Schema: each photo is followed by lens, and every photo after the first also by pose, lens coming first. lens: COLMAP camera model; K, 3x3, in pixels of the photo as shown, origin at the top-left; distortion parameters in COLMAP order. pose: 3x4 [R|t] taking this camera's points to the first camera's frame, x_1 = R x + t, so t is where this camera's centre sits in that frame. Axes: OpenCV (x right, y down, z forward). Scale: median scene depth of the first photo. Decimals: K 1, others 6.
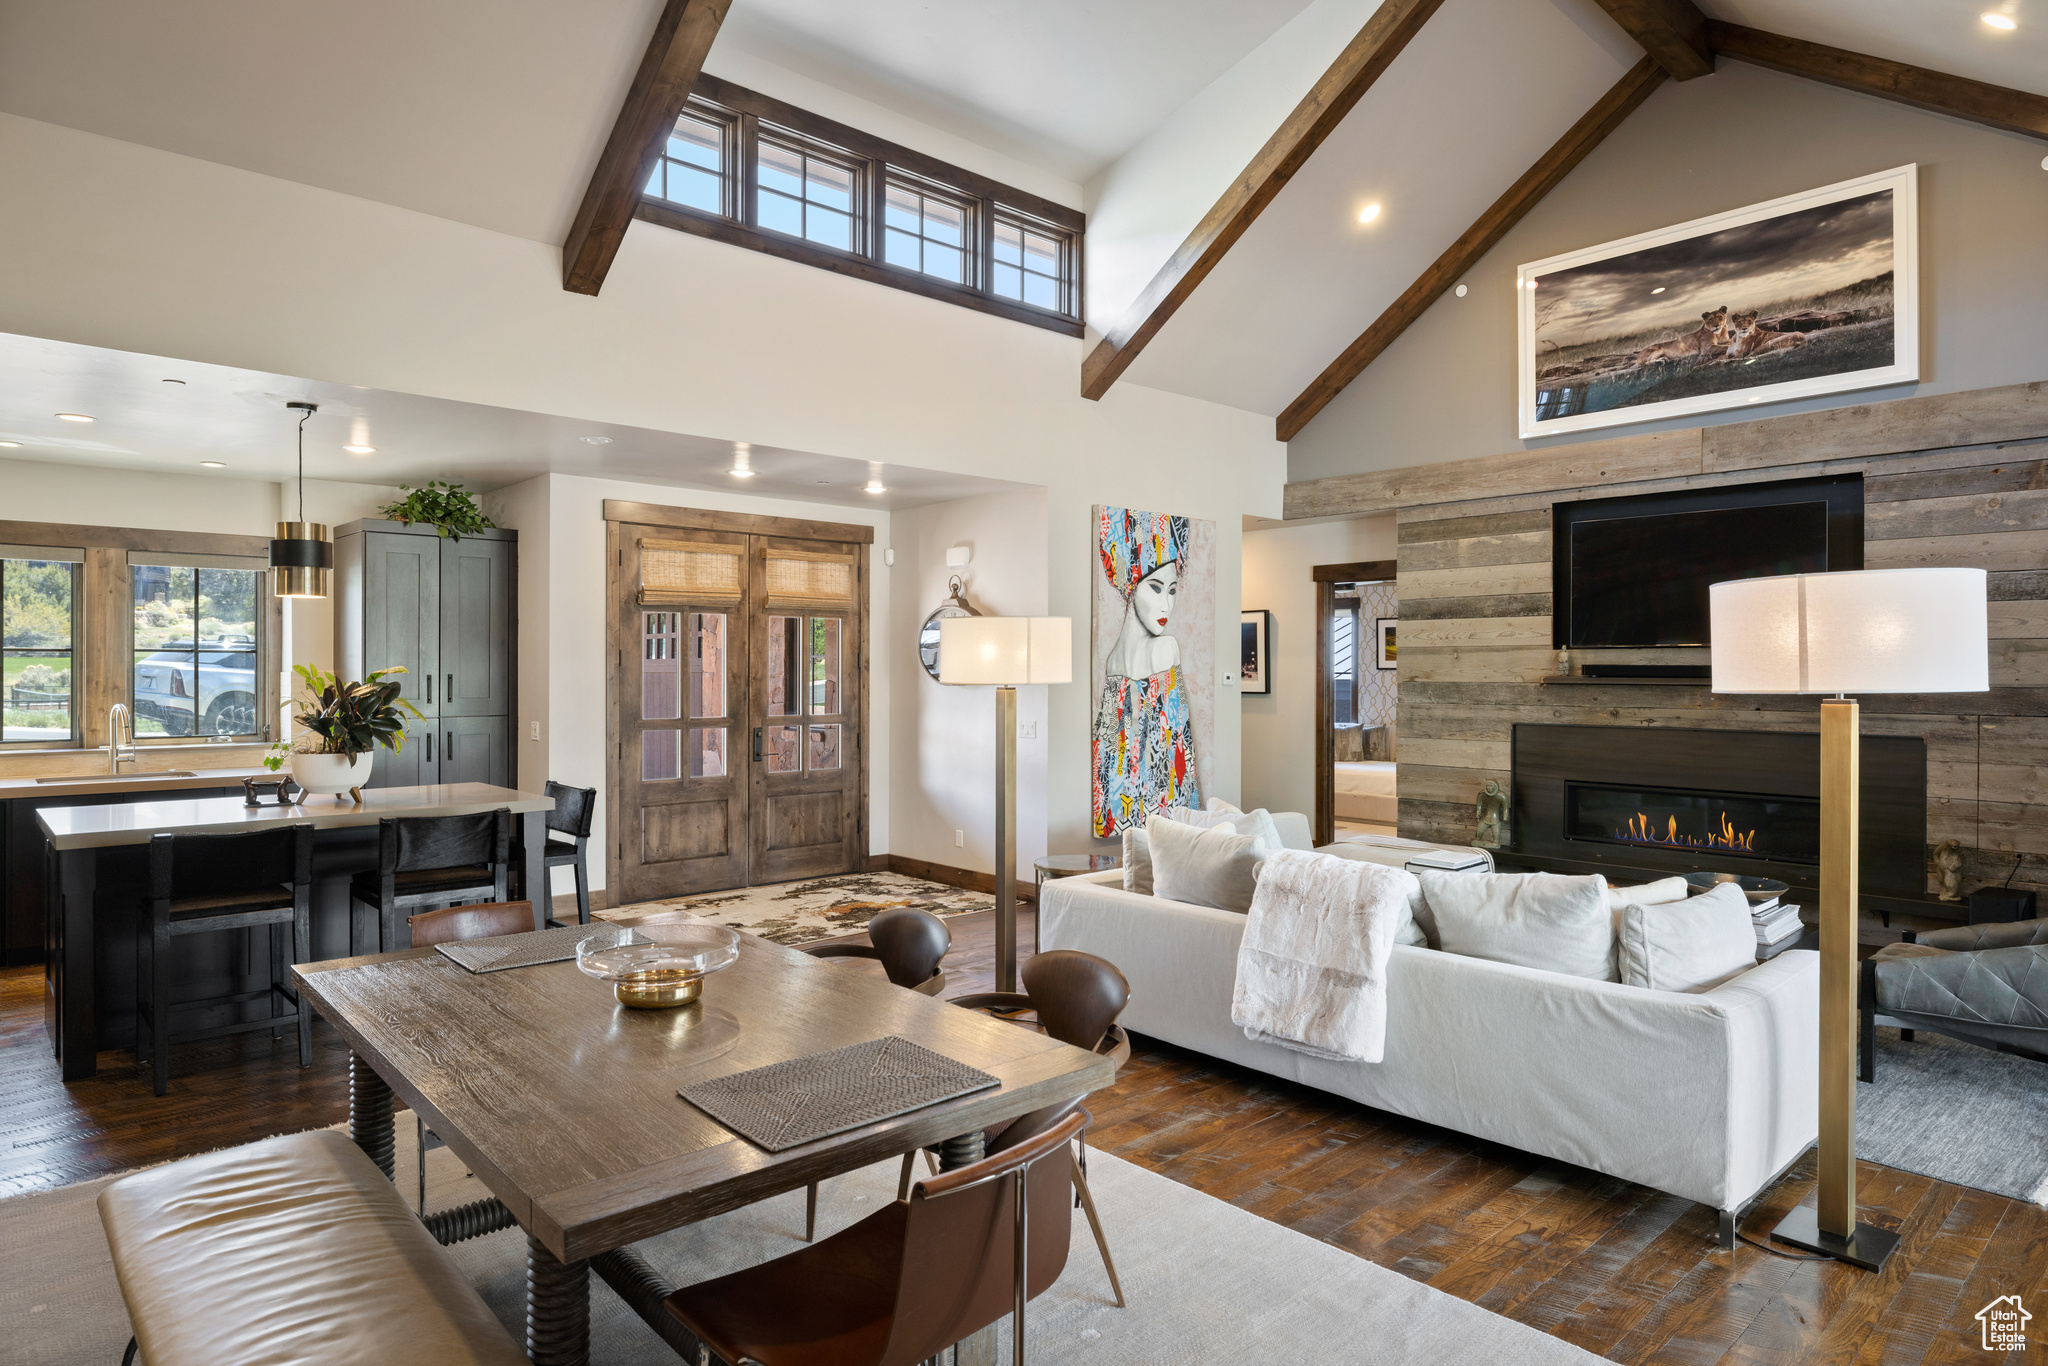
lens RADIAL K [[1185.9, 0, 1021.8], [0, 1185.9, 675.6], [0, 0, 1]] dist [-0.006128, 0.001871]
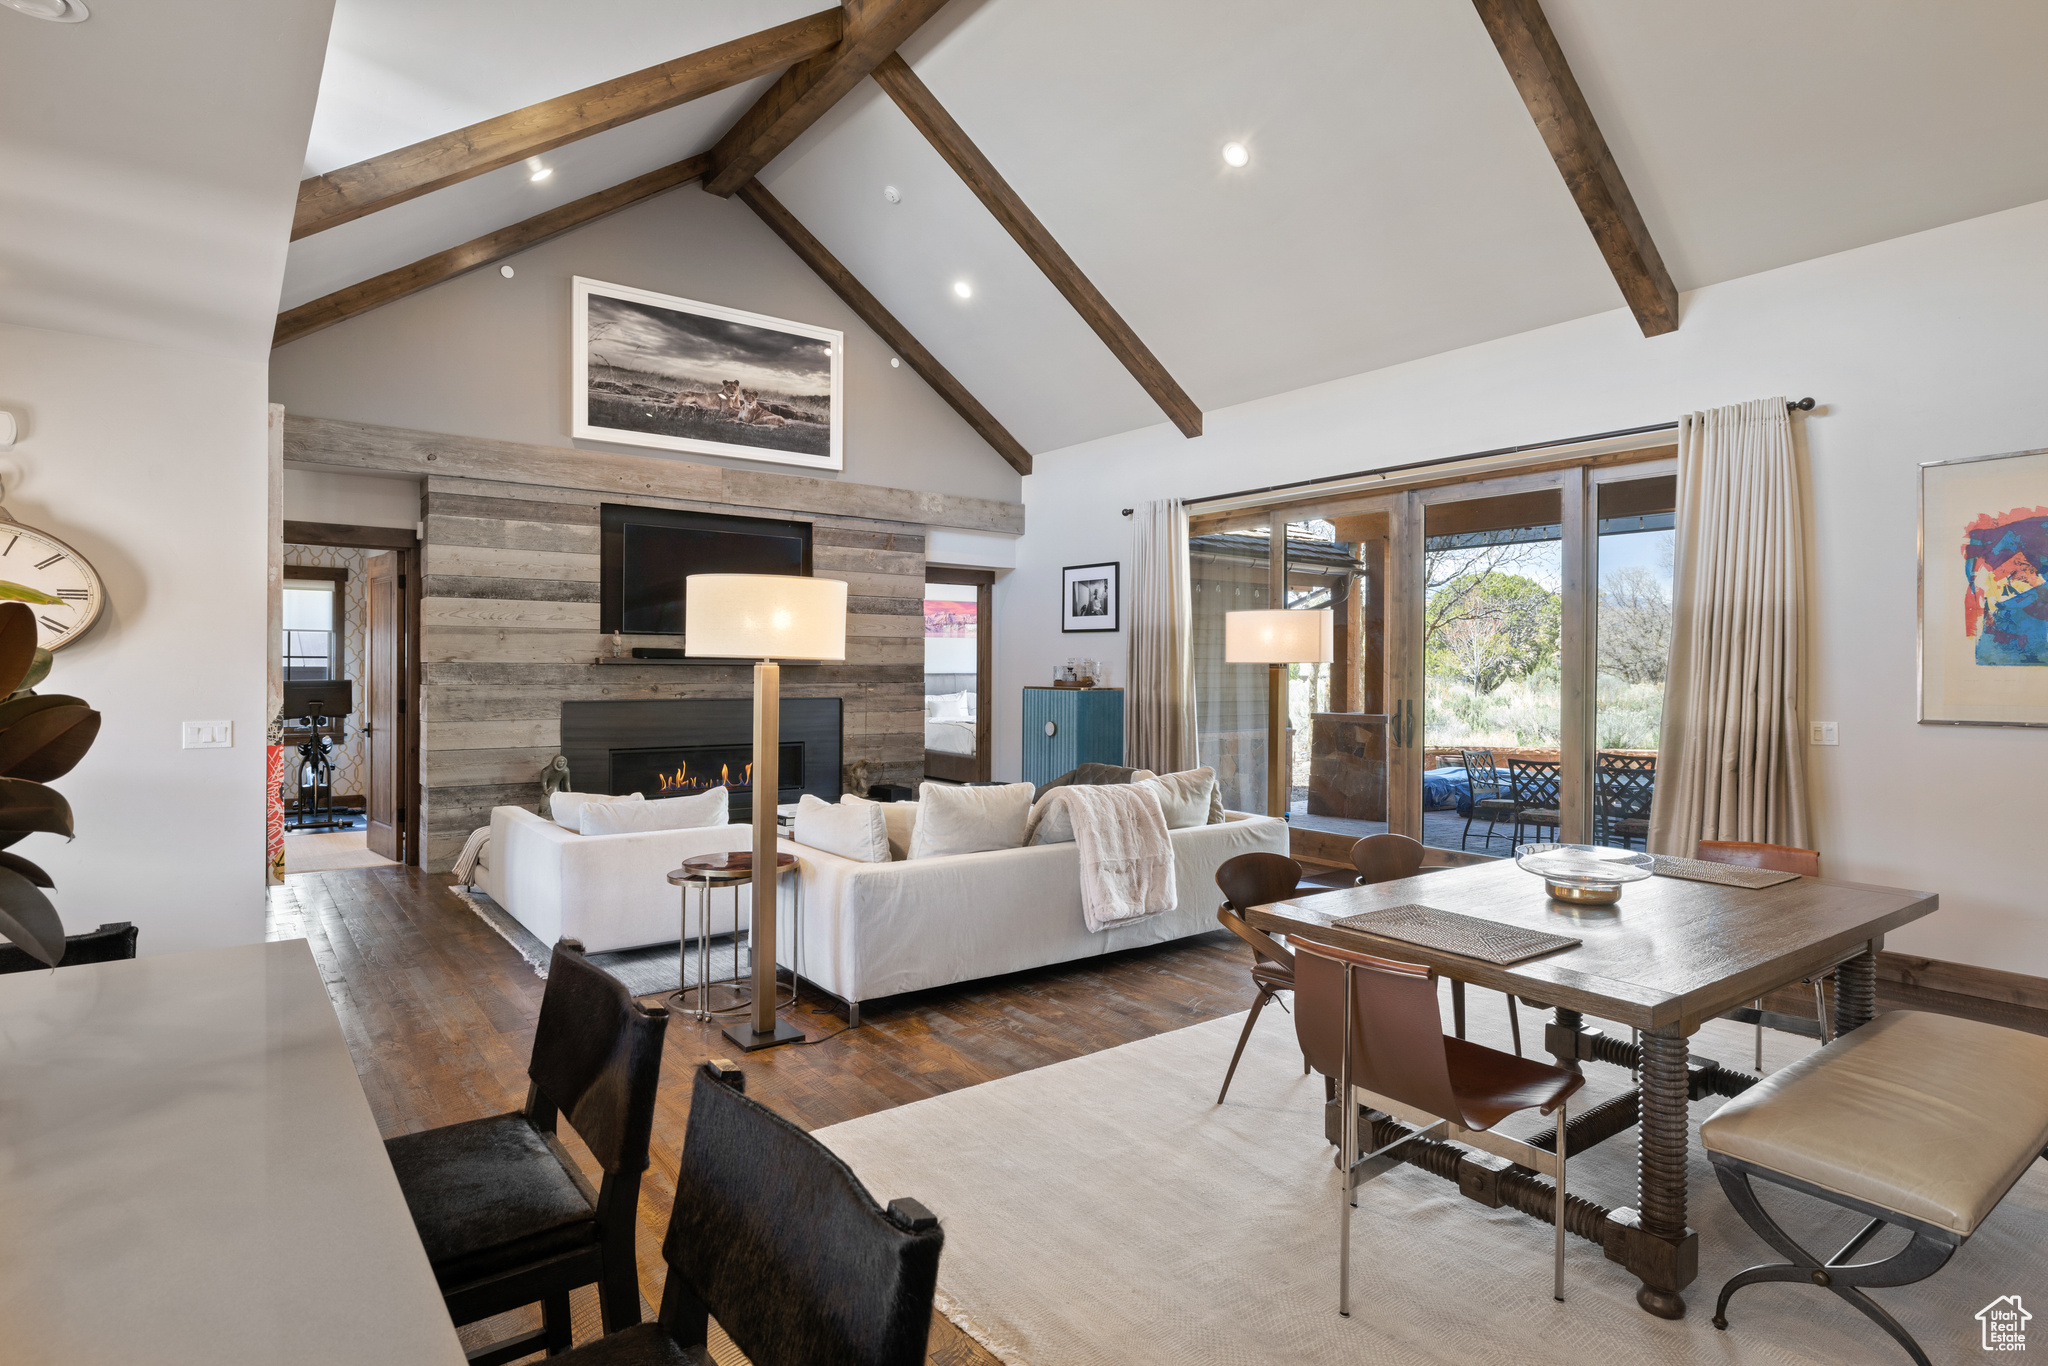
lens RADIAL K [[1074.4, 0, 1013.4], [0, 1074.4, 667.6], [0, 0, 1]] dist [0.003618, 0.000945]
pose [[0.099251, -0.001155, 0.995062, -0.520978], [-0.001851, 0.999997, 0.001346, 0.007976], [-0.995061, -0.001975, 0.099248, 0.512143]]
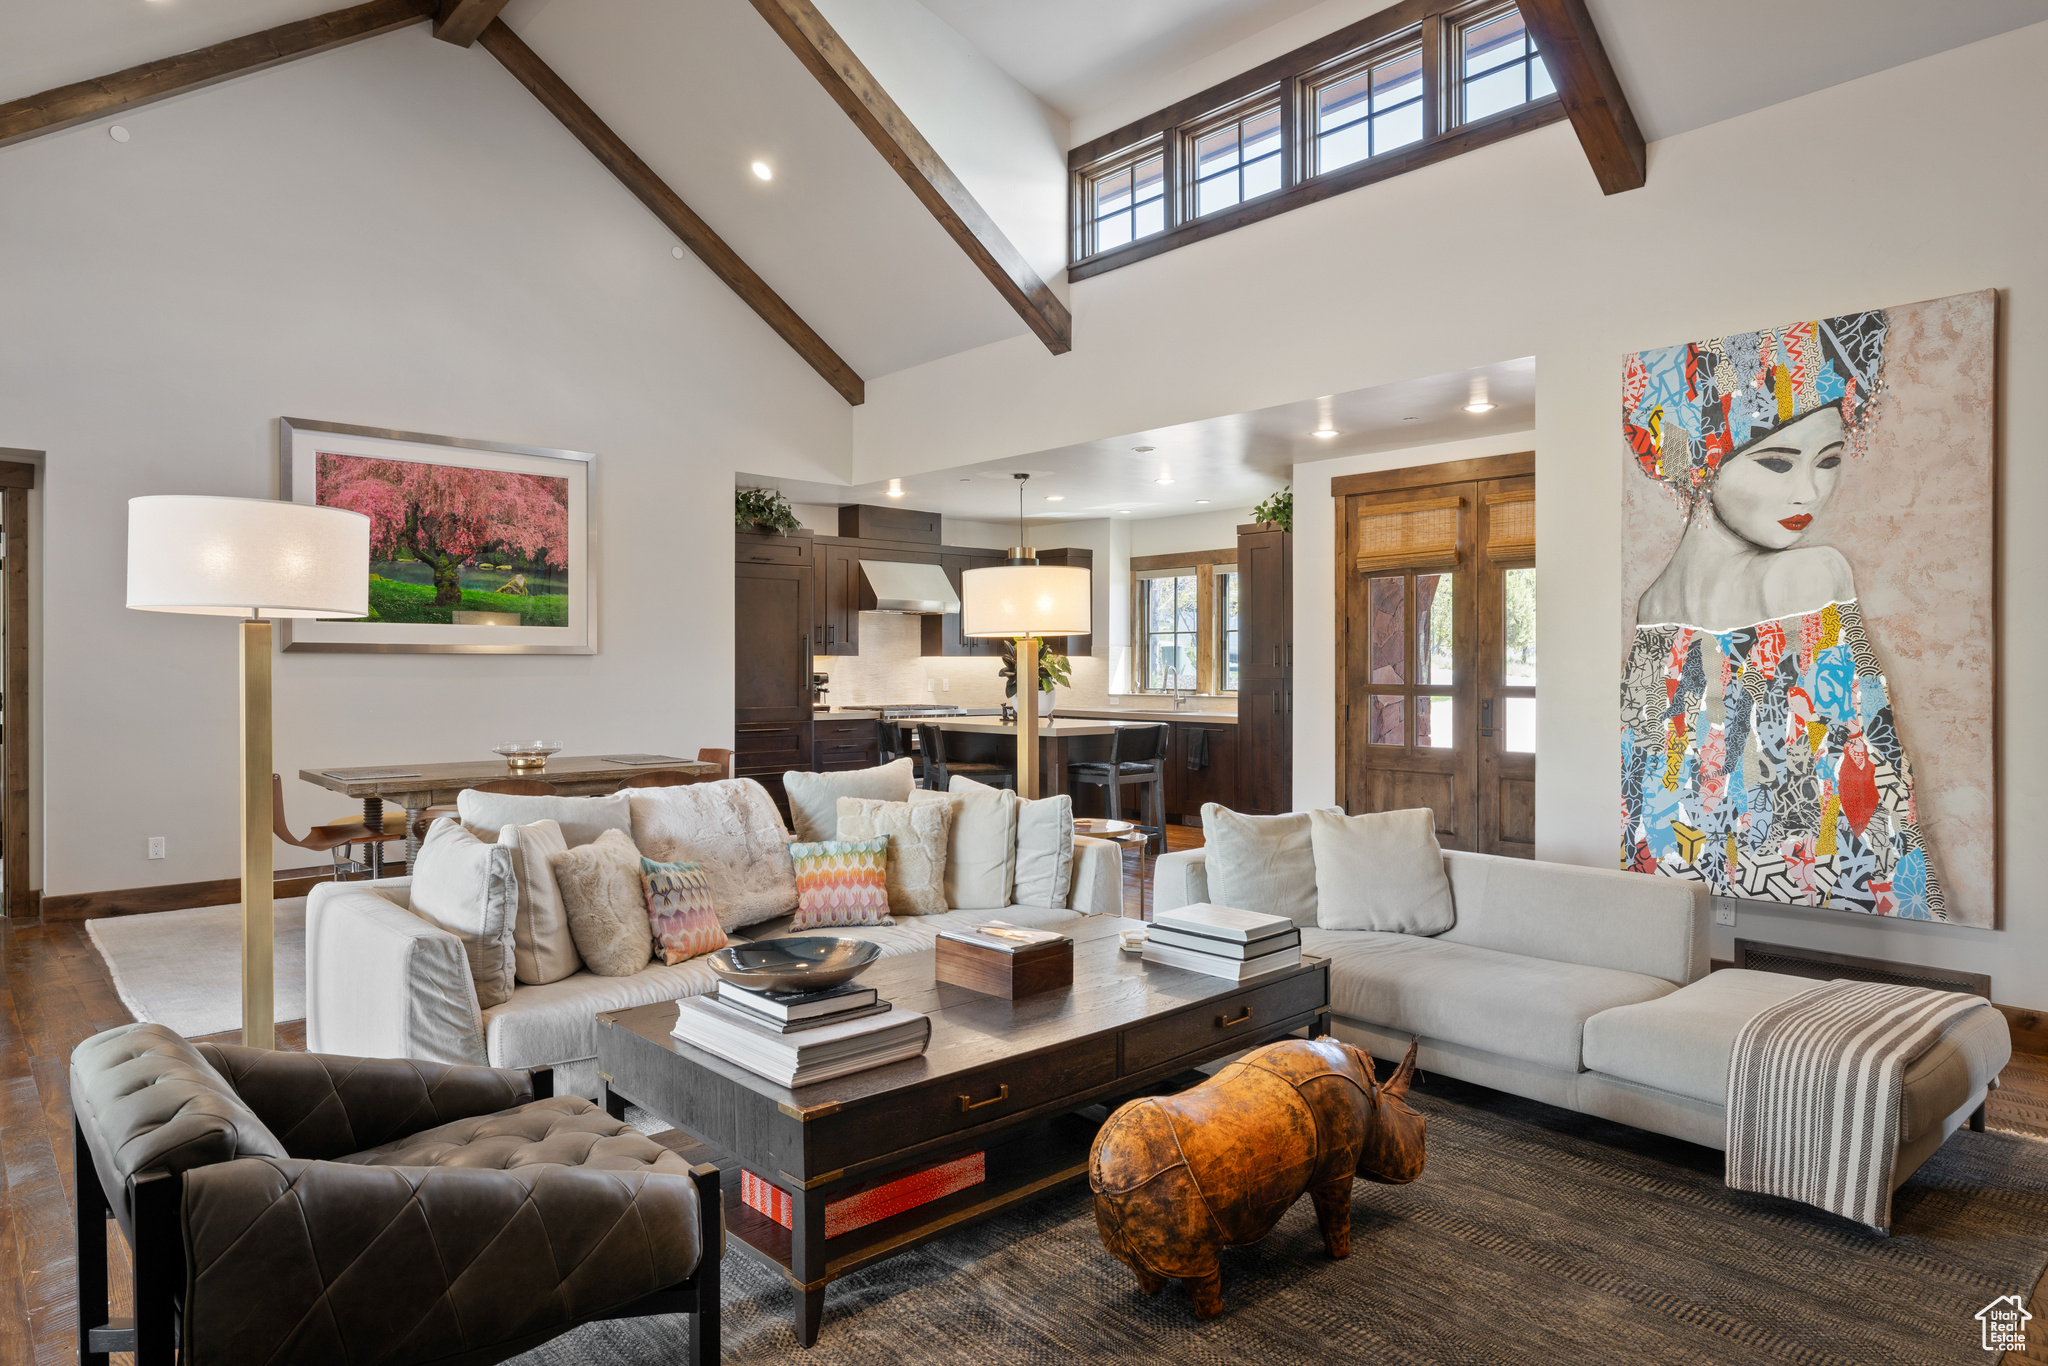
lens RADIAL K [[1232.8, 0, 1008.8], [0, 1232.8, 670.6], [0, 0, 1]] dist [-0.001246, 0.000289]
pose [[-0.018514, 0.001638, -0.999827, 0.728006], [-0.004924, 0.999986, 0.001729, 0.024512], [0.999816, 0.004955, -0.018506, 0.686968]]
